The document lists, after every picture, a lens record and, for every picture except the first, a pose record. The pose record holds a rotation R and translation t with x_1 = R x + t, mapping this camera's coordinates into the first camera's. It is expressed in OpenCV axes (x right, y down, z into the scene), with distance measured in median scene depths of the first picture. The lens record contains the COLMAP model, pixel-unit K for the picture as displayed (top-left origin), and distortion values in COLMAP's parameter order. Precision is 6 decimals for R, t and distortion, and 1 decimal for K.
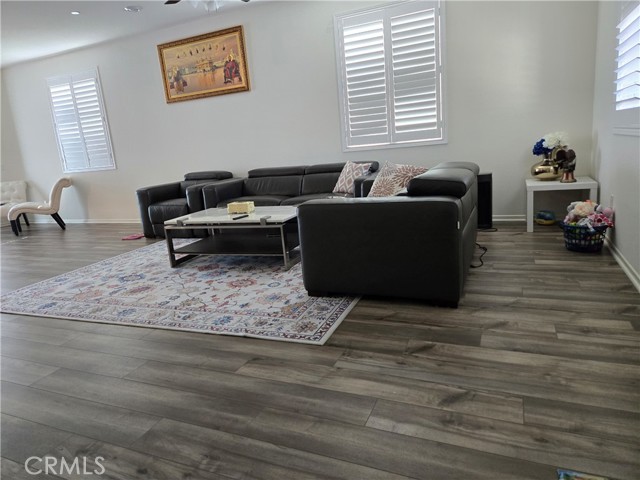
lens RADIAL K [[427.0, 0, 320.0], [0, 427.0, 240.0], [0, 0, 1]] dist [0.045758, -0.041283]
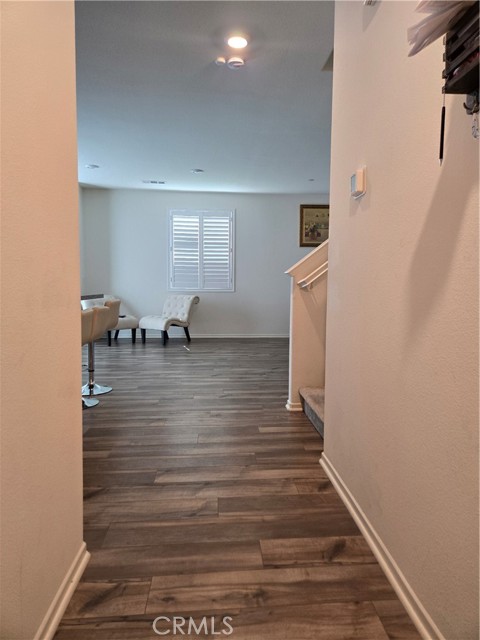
lens RADIAL K [[426.5, 0, 240.0], [0, 426.5, 320.0], [0, 0, 1]] dist [-0.000536, -0.040568]
pose [[0.866094, 0.078963, 0.493605, -1.034052], [0.039383, 0.973597, -0.224851, 0.166035], [-0.498327, 0.214181, 0.840117, 0.051607]]
